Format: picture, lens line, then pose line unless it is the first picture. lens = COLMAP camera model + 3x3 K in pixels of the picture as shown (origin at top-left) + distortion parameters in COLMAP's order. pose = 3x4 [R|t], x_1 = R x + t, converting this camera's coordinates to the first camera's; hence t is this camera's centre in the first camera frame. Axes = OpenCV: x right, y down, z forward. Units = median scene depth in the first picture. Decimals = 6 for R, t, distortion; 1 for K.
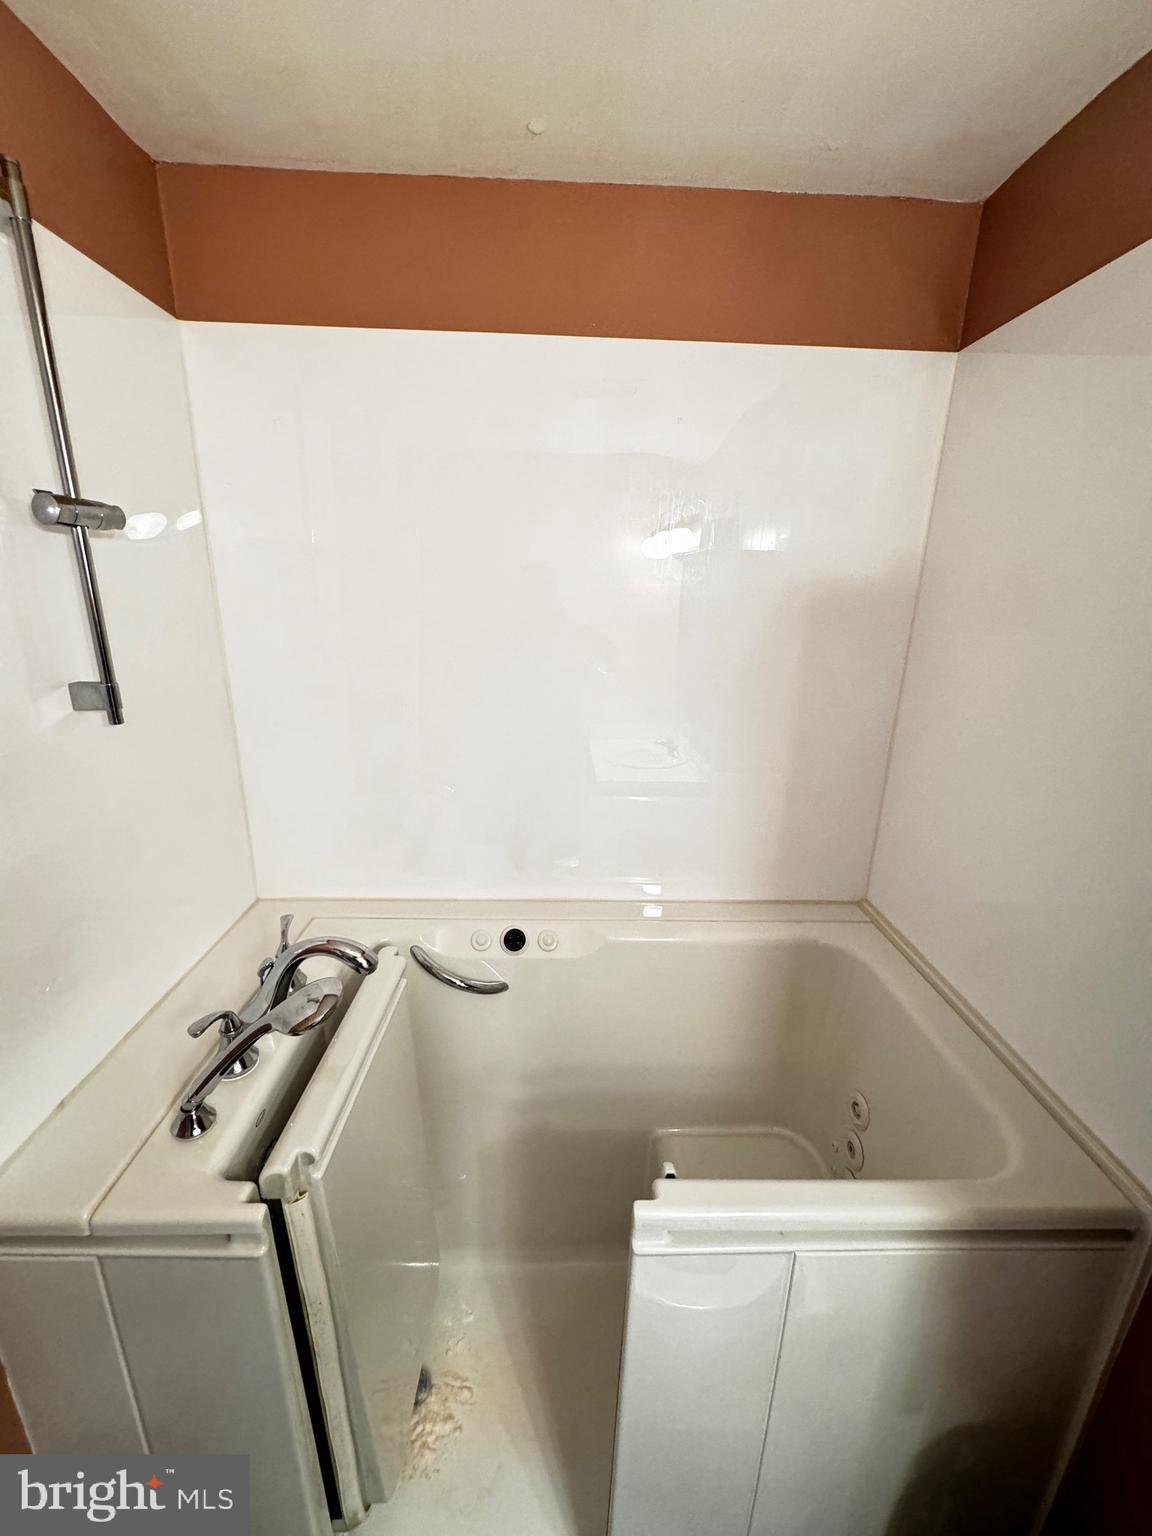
lens RADIAL K [[612.0, 0, 576.0], [0, 612.0, 768.0], [0, 0, 1]] dist [-0.002201, -0.000409]
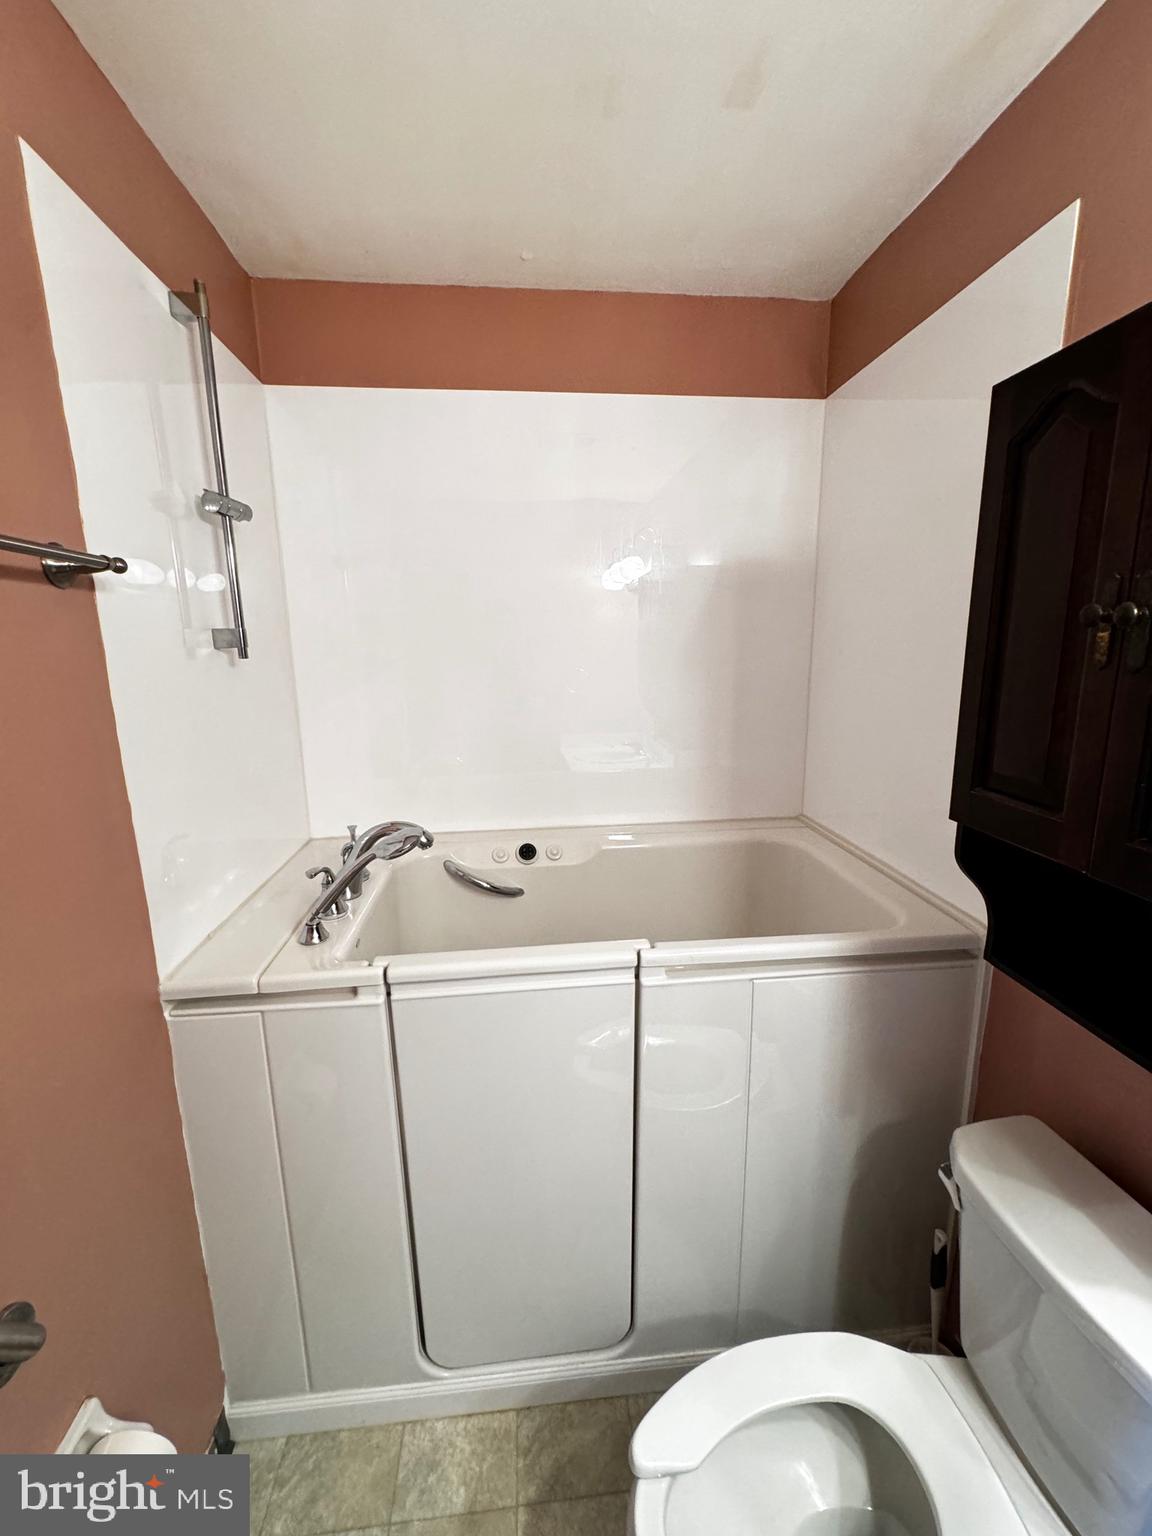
lens RADIAL K [[613.1, 0, 572.2], [0, 613.1, 770.4], [0, 0, 1]] dist [-0.001995, 0.000025]
pose [[0.997192, -0.049470, 0.056226, -0.089622], [0.054120, 0.994959, -0.084421, 0.285304], [-0.051766, 0.087227, 0.994843, -0.332017]]
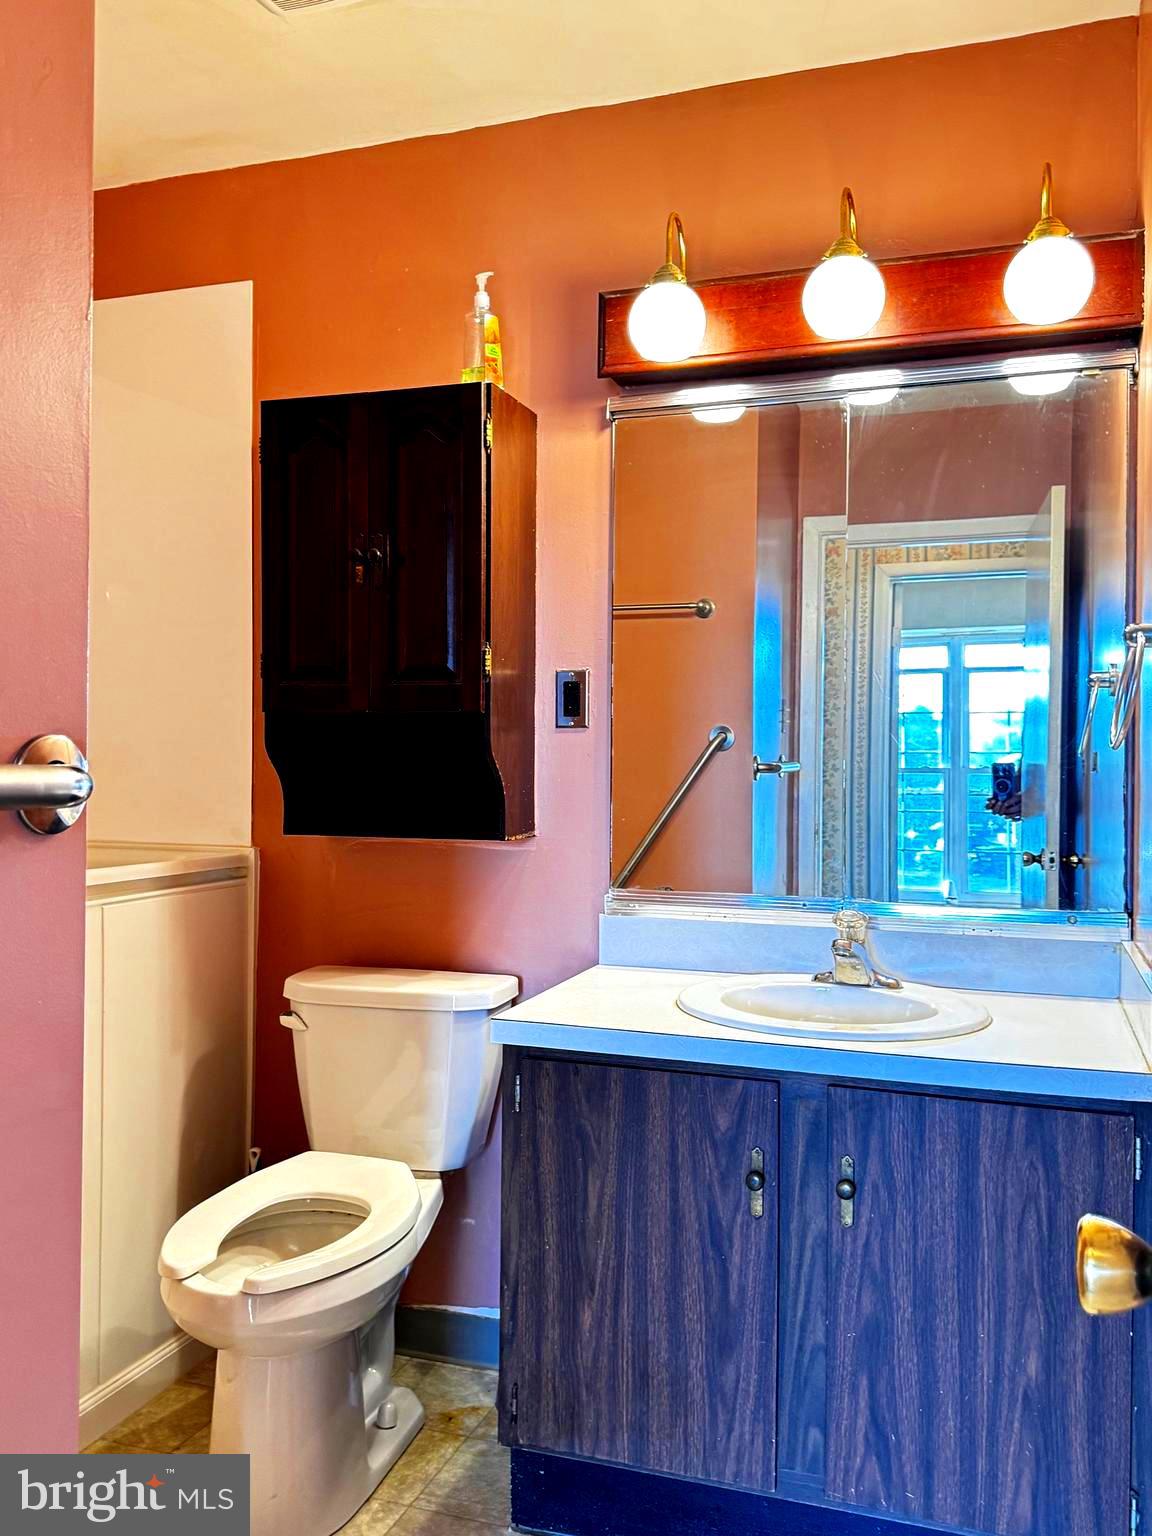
lens RADIAL K [[1273.6, 0, 550.6], [0, 1273.6, 774.9], [0, 0, 1]] dist [0.091799, -0.152410]
pose [[0.360684, -0.027674, 0.932278, -1.412599], [0.261504, 0.962468, -0.072602, 0.700752], [-0.895278, 0.269980, 0.354383, -0.725065]]
